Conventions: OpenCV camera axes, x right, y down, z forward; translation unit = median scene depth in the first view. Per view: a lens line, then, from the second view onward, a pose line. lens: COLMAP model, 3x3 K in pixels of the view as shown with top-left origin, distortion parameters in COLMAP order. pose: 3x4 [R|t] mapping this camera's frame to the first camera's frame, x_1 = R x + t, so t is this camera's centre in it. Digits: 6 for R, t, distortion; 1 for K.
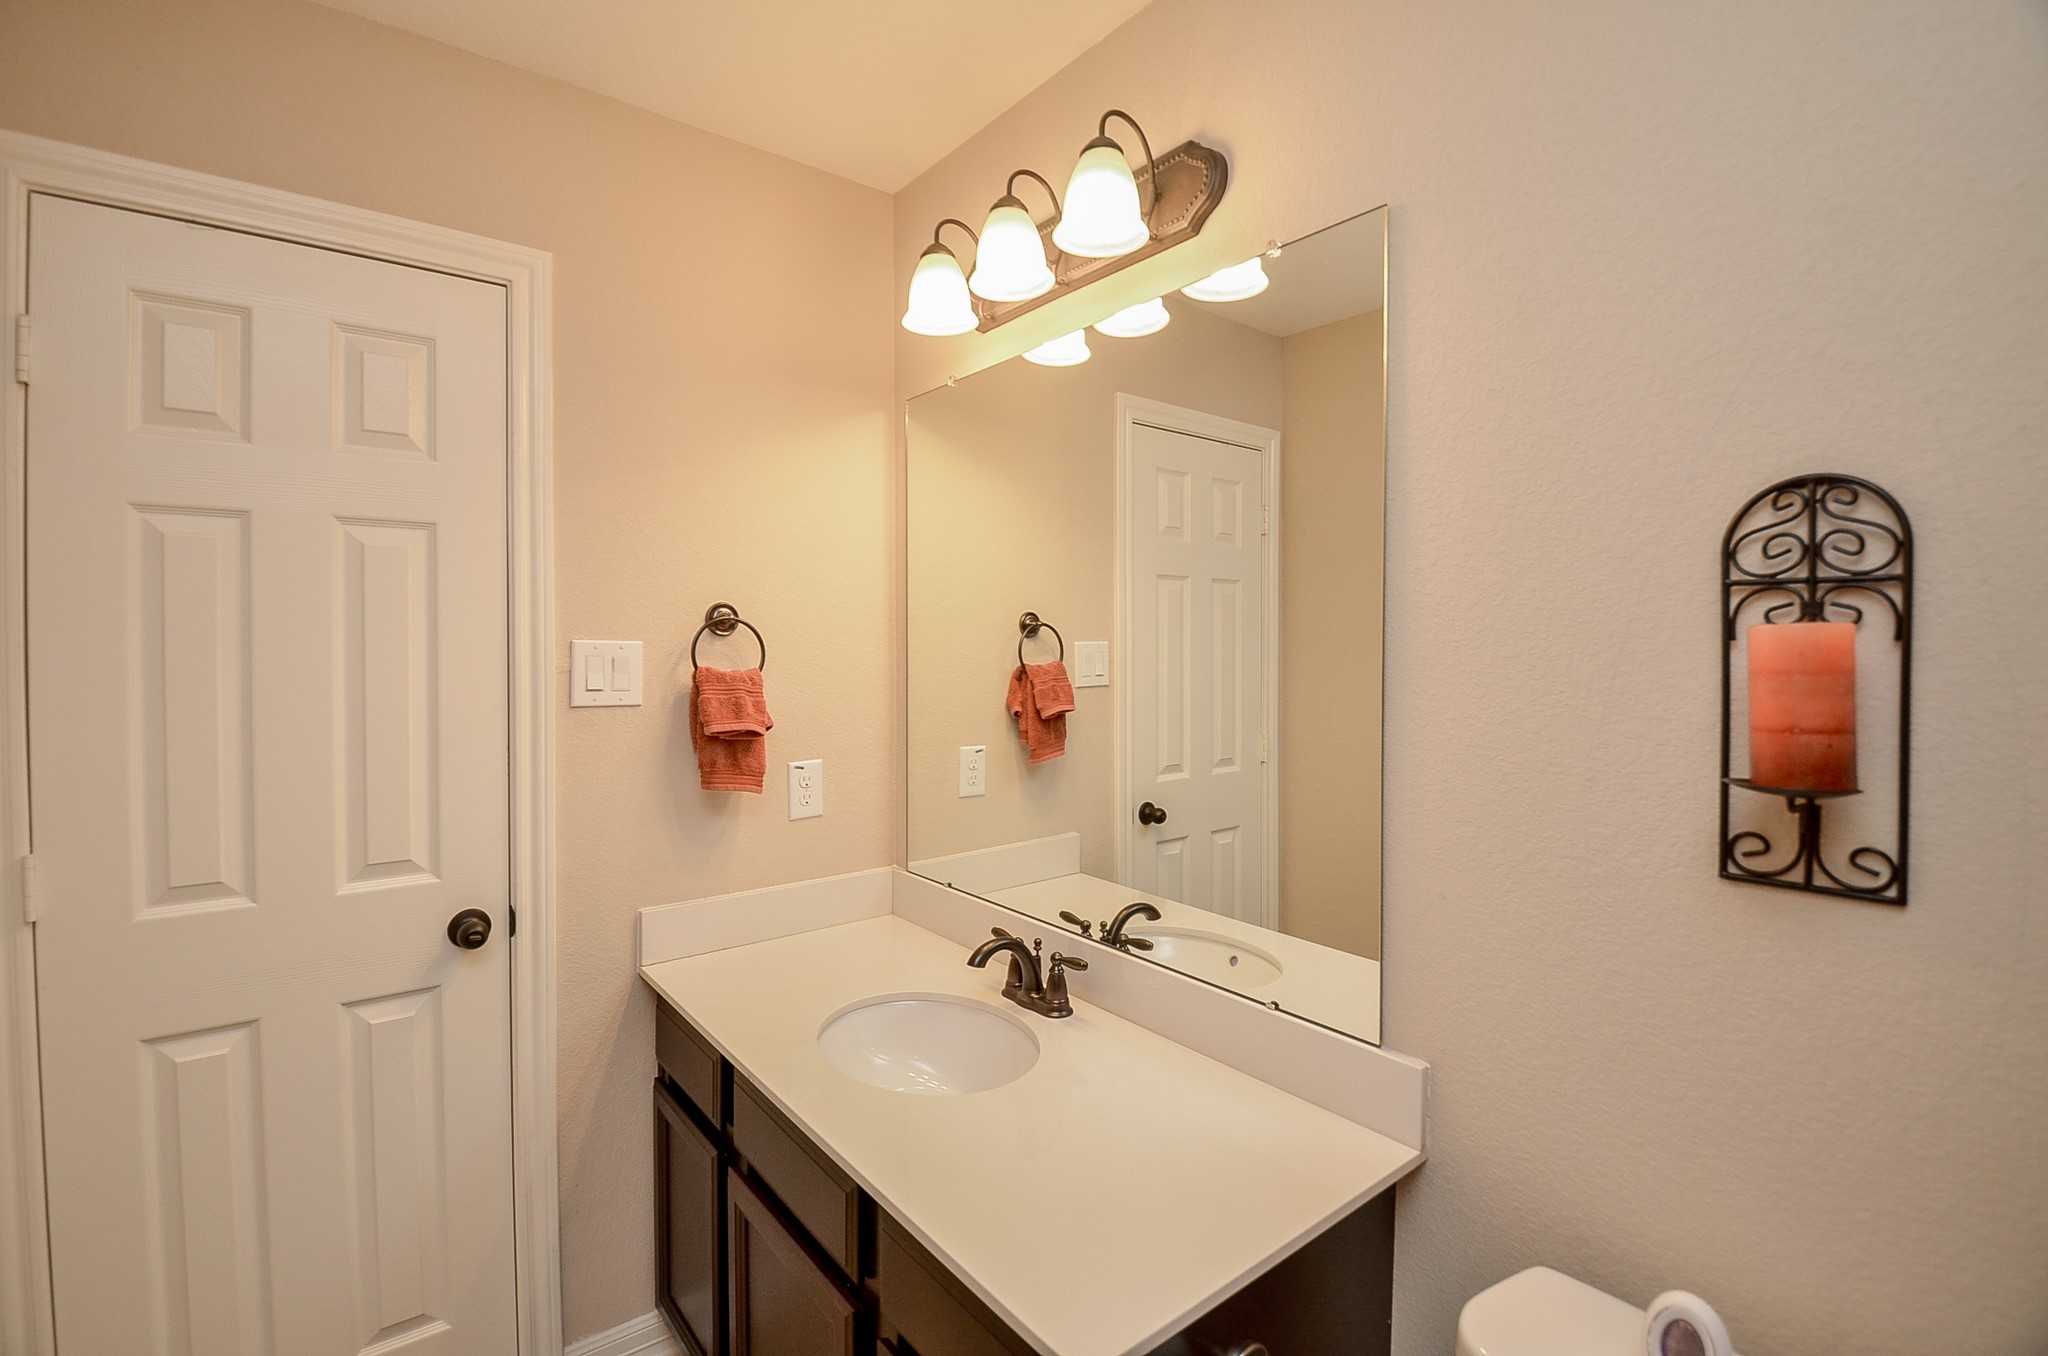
lens RADIAL K [[902.8, 0, 1033.5], [0, 902.8, 686.5], [0, 0, 1]] dist [-0.002180, -0.014032]
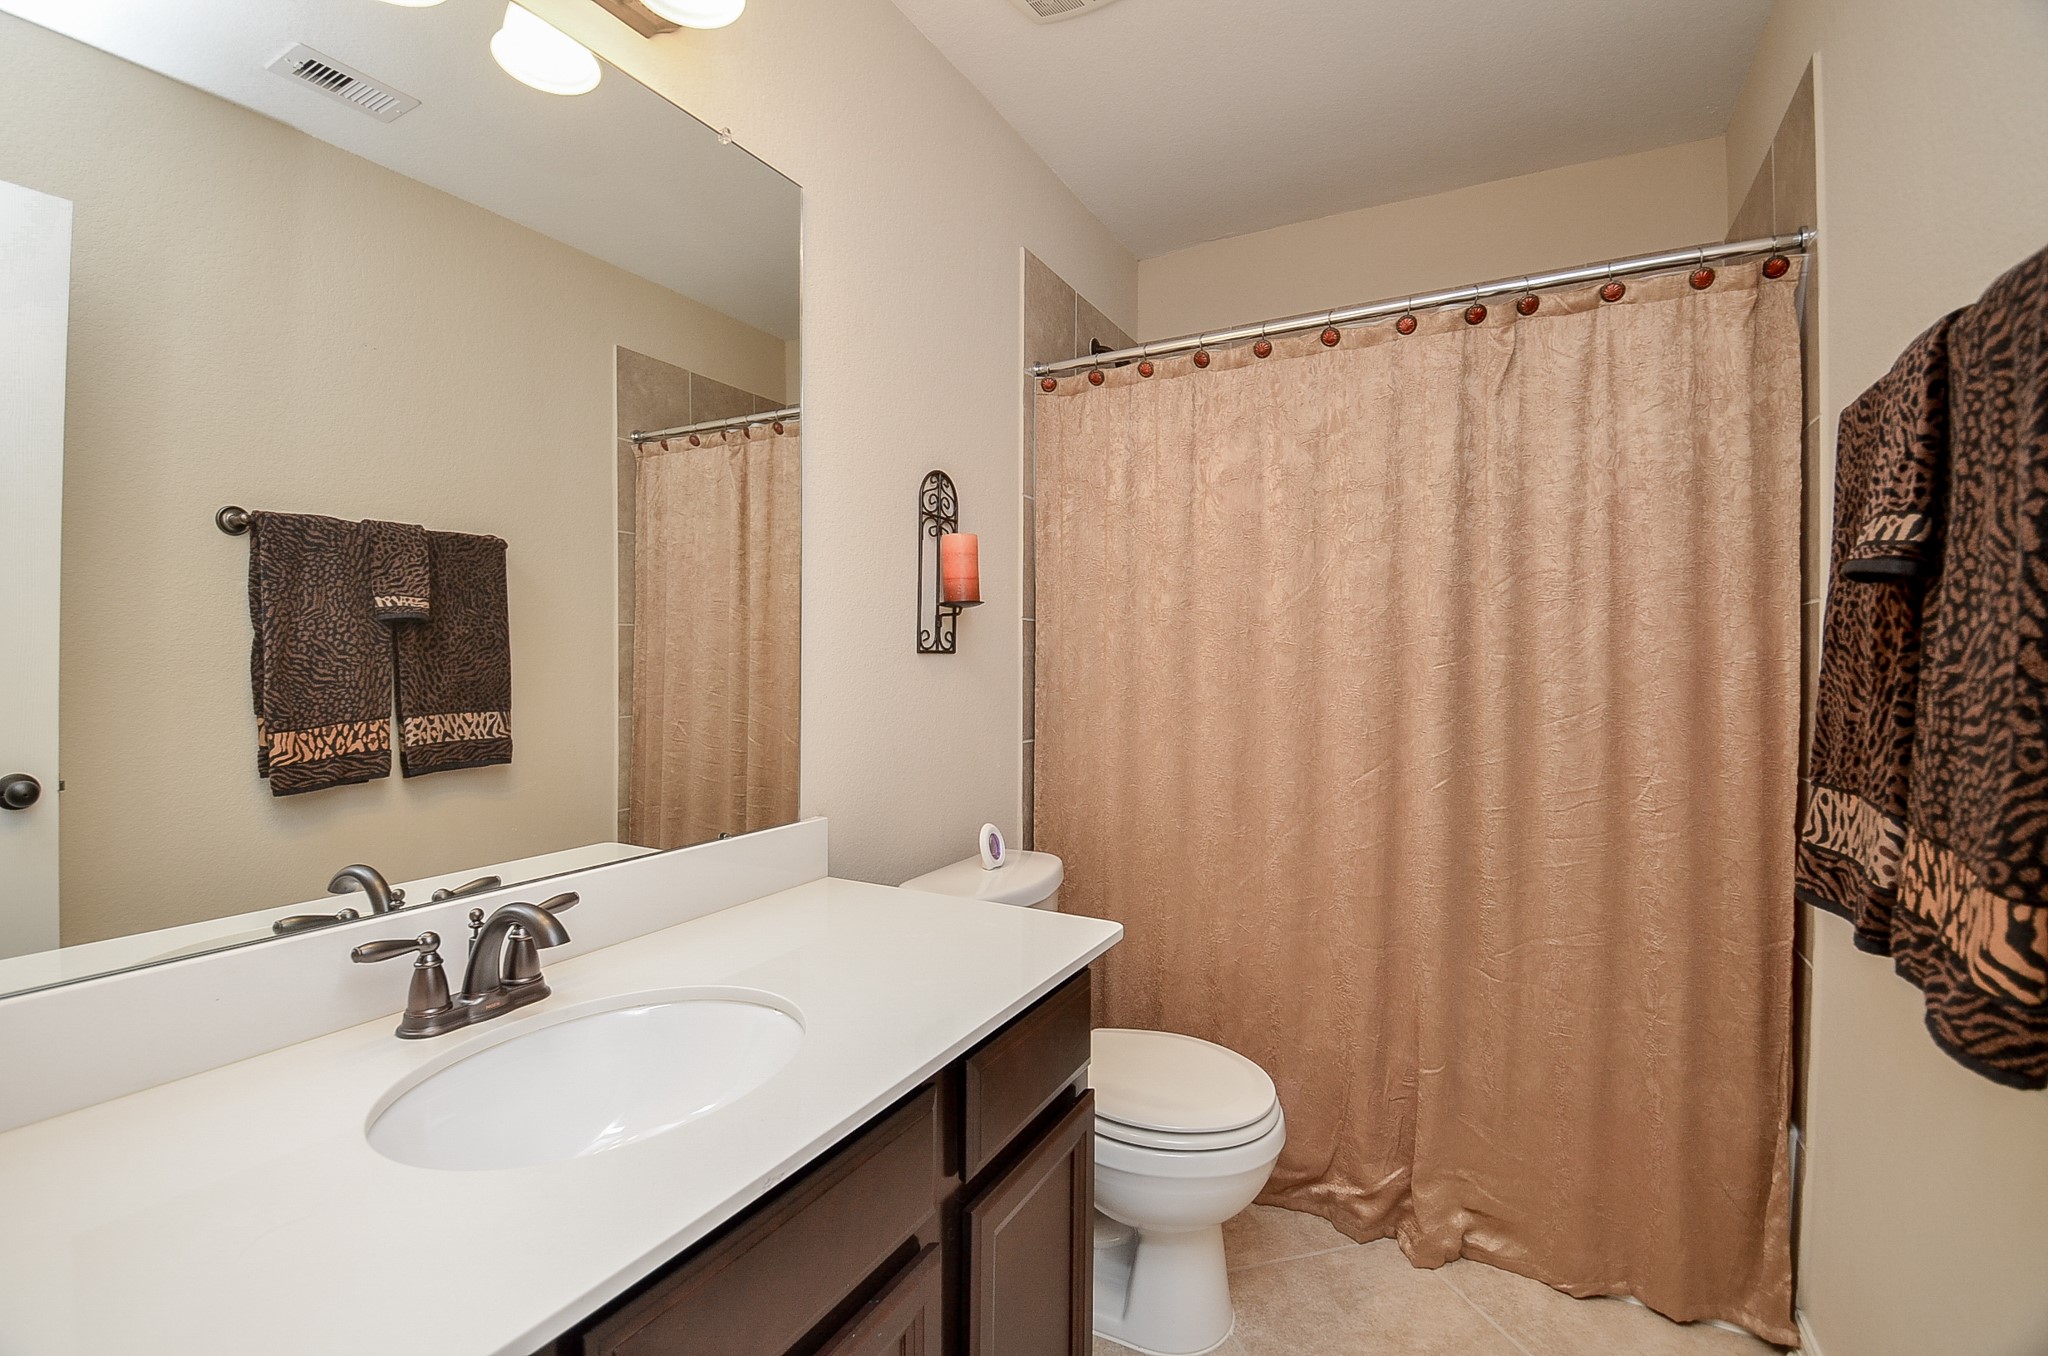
lens RADIAL K [[902.8, 0, 1017.9], [0, 902.8, 671.6], [0, 0, 1]] dist [-0.002180, -0.014032]
pose [[-0.378436, -0.005869, 0.925609, -1.341993], [0.029749, 0.999386, 0.018500, 0.239170], [-0.925149, 0.034537, -0.378029, 1.682621]]
